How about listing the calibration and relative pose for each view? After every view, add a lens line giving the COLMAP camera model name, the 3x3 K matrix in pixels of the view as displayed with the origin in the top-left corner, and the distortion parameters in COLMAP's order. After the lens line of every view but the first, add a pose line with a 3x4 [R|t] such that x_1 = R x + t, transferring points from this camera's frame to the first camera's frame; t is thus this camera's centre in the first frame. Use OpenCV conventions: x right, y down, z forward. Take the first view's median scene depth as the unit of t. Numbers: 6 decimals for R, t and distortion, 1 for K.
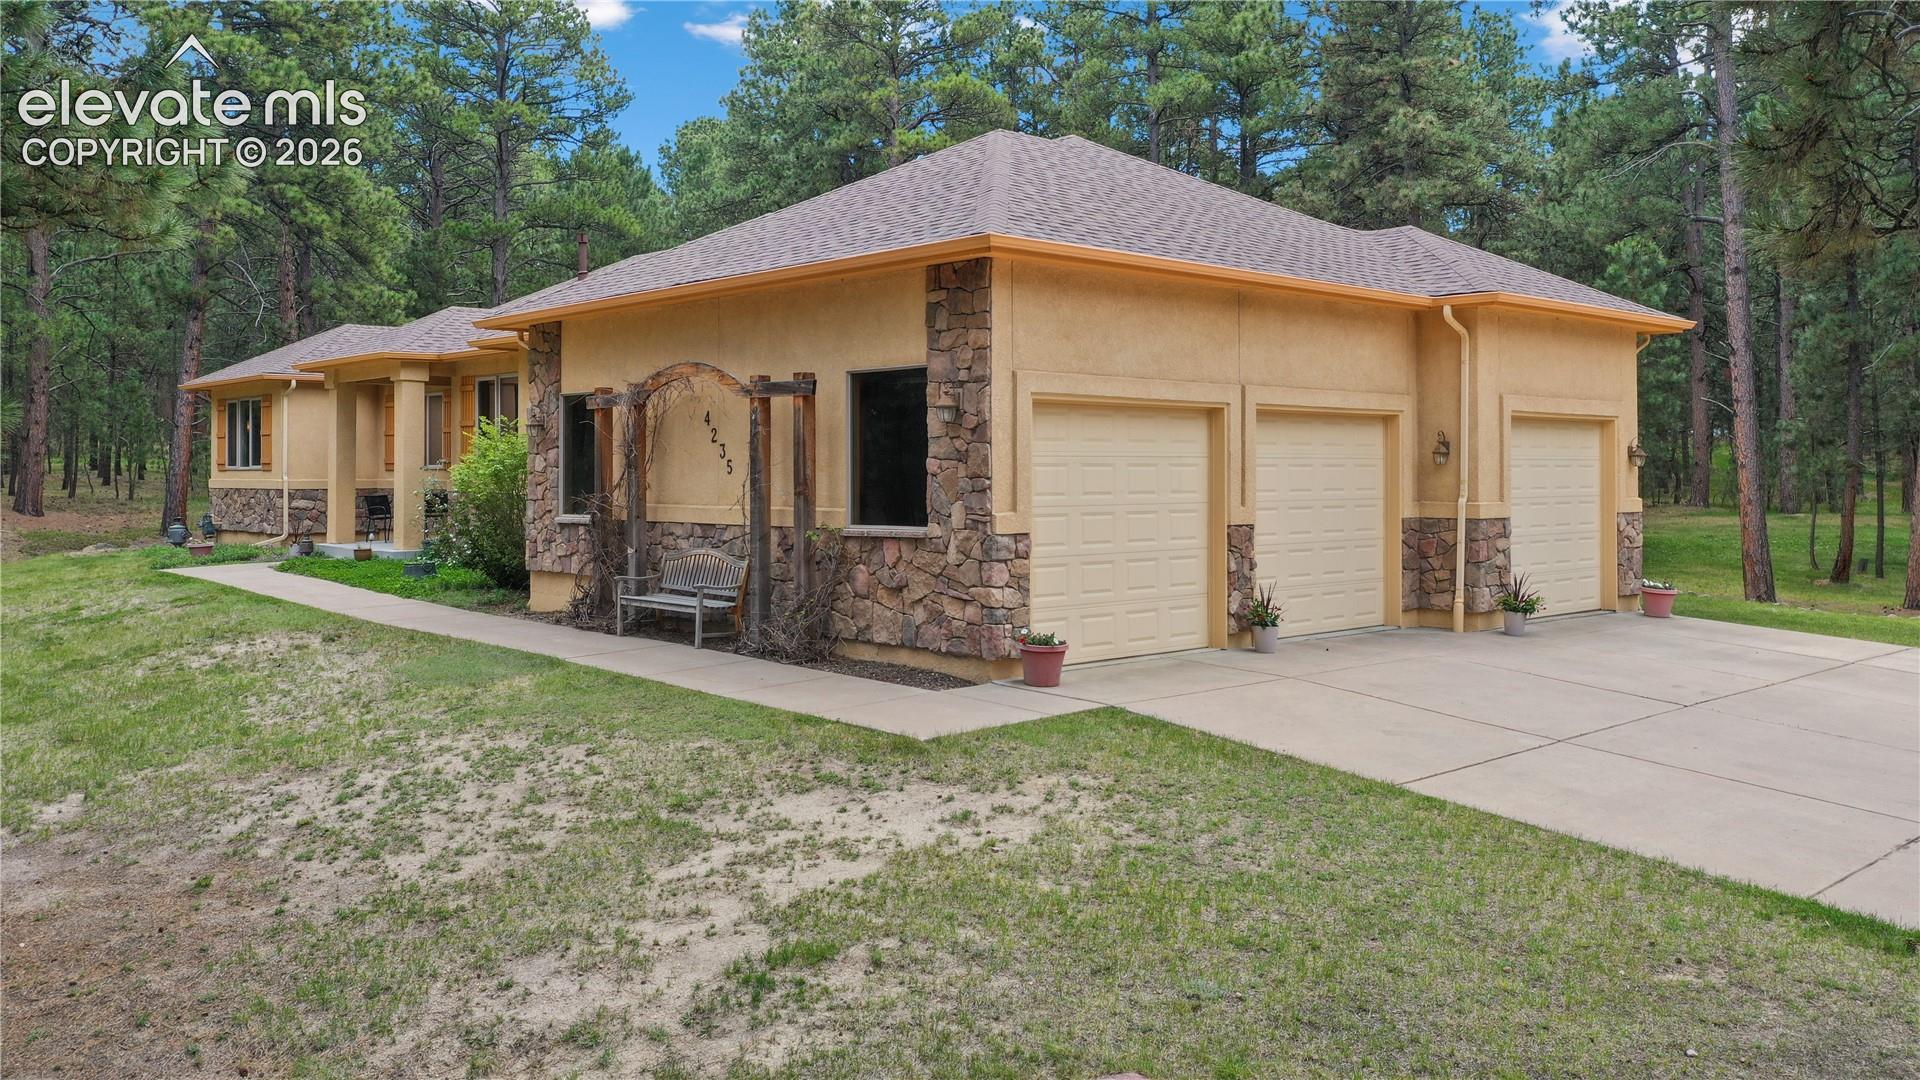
lens RADIAL K [[1531.0, 0, 959.6], [0, 1531.0, 440.9], [0, 0, 1]] dist [-0.000651, -0.002896]
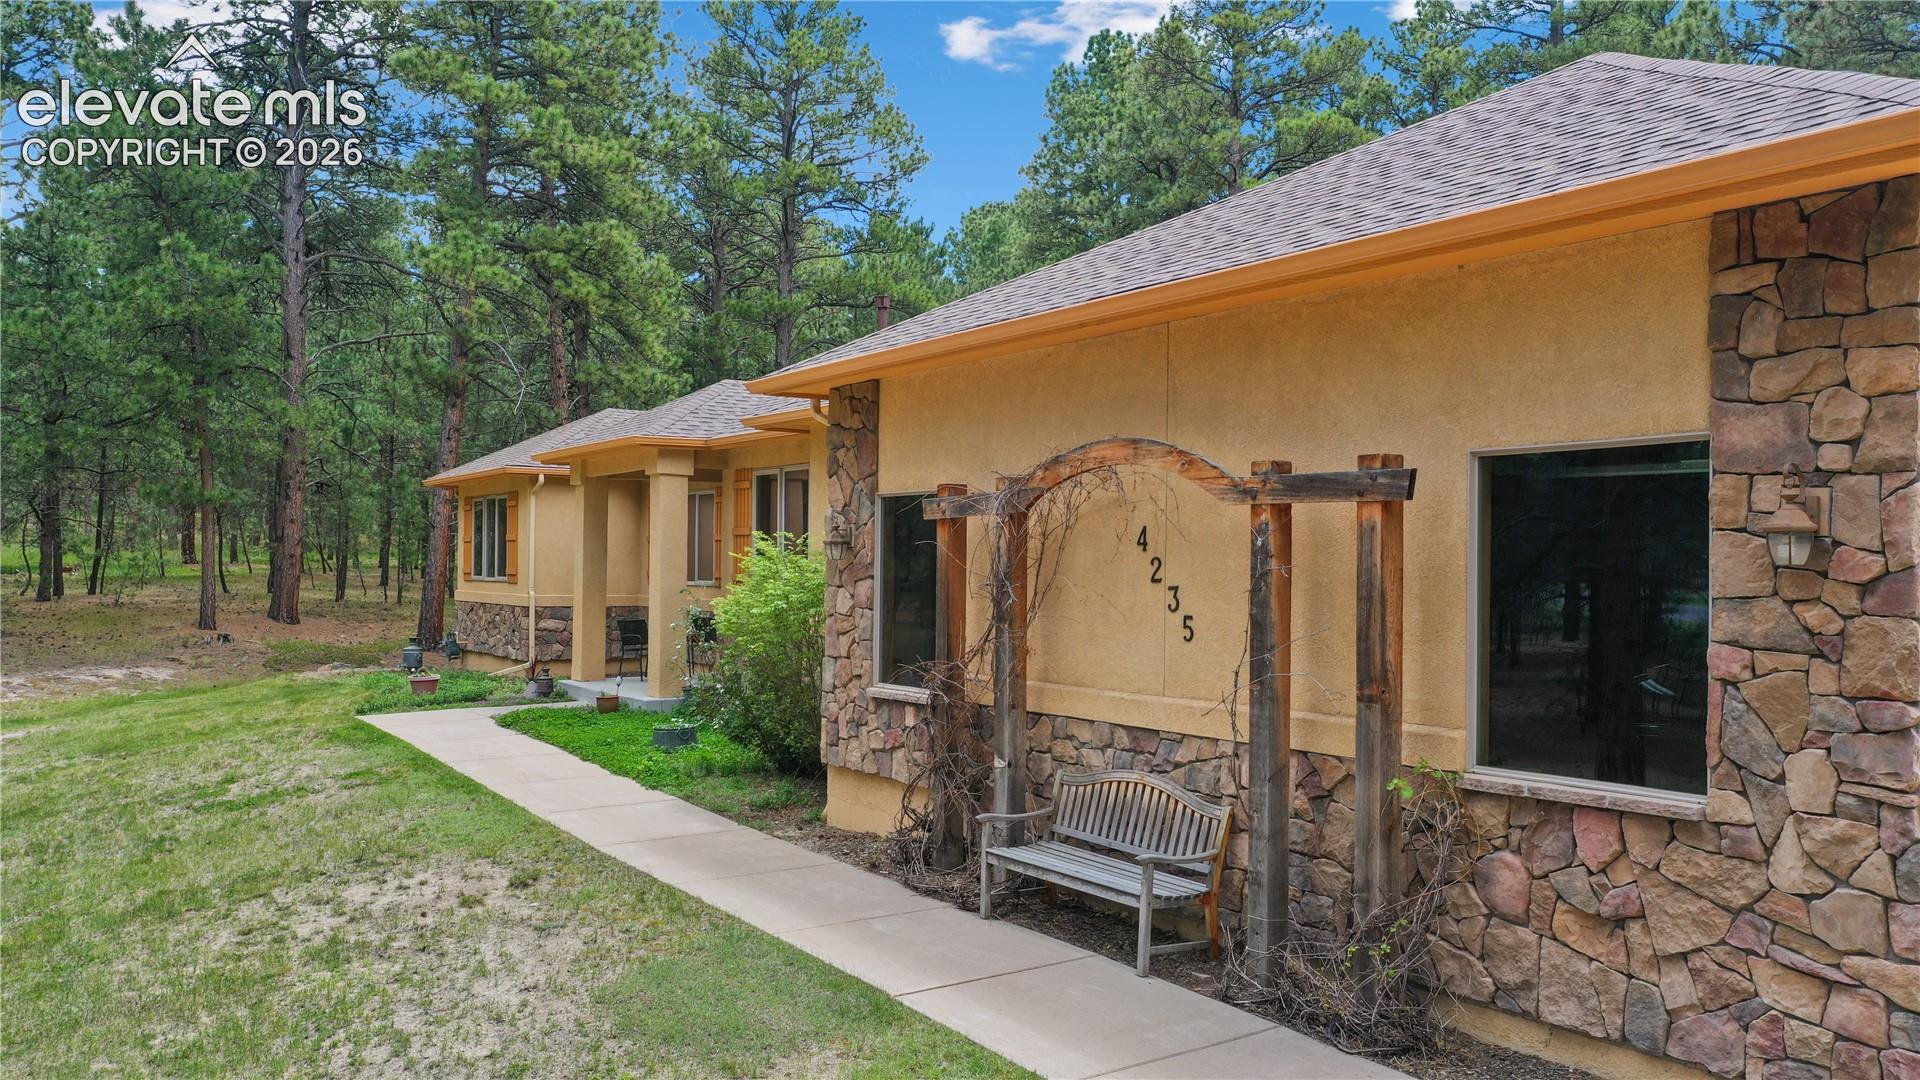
lens RADIAL K [[1408.7, 0, 960.0], [0, 1408.7, 540.0], [0, 0, 1]] dist [-0.004066, -0.001353]
pose [[0.986318, 0.010114, -0.164541, -0.130132], [-0.009600, 0.999946, 0.003913, -0.014215], [0.164571, -0.002280, 0.986363, 0.427759]]
